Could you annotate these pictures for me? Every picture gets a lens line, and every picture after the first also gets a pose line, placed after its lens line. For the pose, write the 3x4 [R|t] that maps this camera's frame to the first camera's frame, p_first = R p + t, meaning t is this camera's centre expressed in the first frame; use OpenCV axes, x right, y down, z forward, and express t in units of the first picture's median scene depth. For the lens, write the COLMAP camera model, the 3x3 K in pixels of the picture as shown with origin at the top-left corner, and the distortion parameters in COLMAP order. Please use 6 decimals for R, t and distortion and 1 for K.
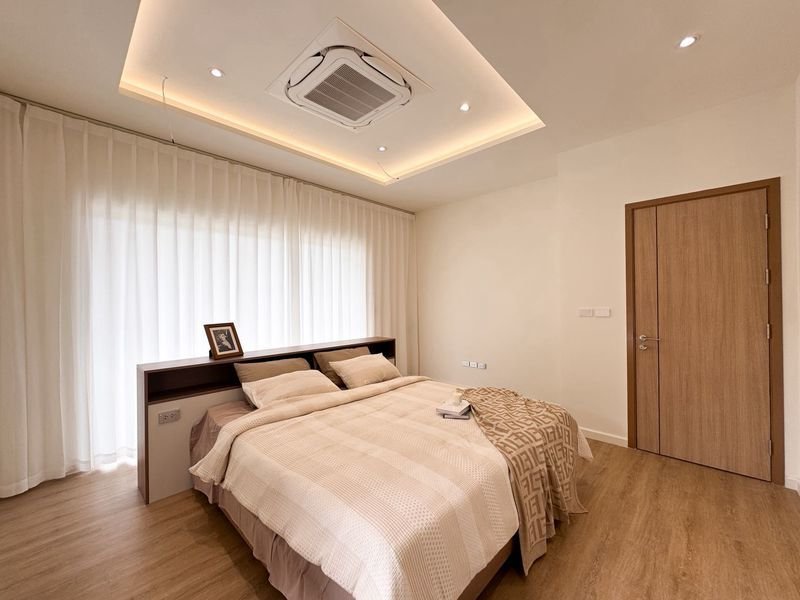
lens RADIAL K [[322.8, 0, 395.2], [0, 322.8, 299.0], [0, 0, 1]] dist [-0.006884, -0.000455]
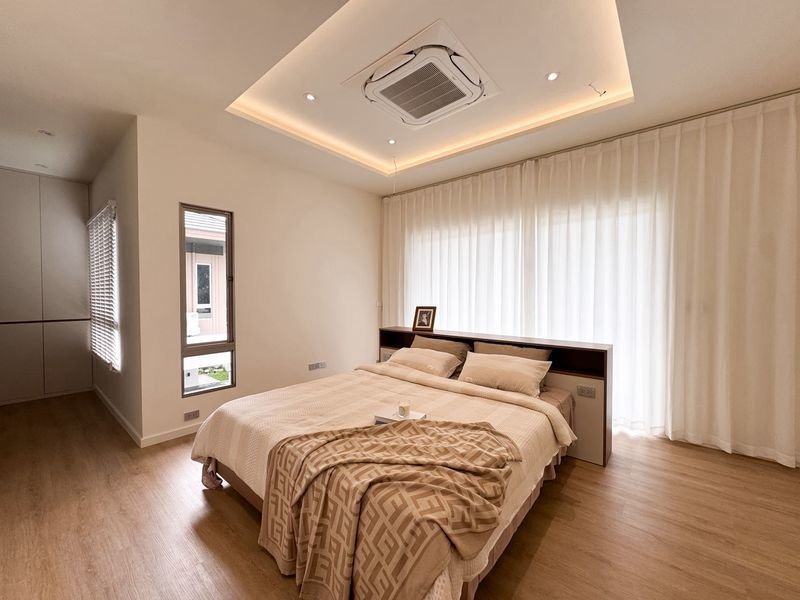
lens RADIAL K [[322.8, 0, 406.4], [0, 322.8, 301.2], [0, 0, 1]] dist [-0.006884, -0.000455]
pose [[0.081101, 0.033681, -0.996137, 0.846107], [0.004677, 0.999405, 0.034173, 0.004413], [0.996695, -0.007431, 0.080895, 0.796234]]
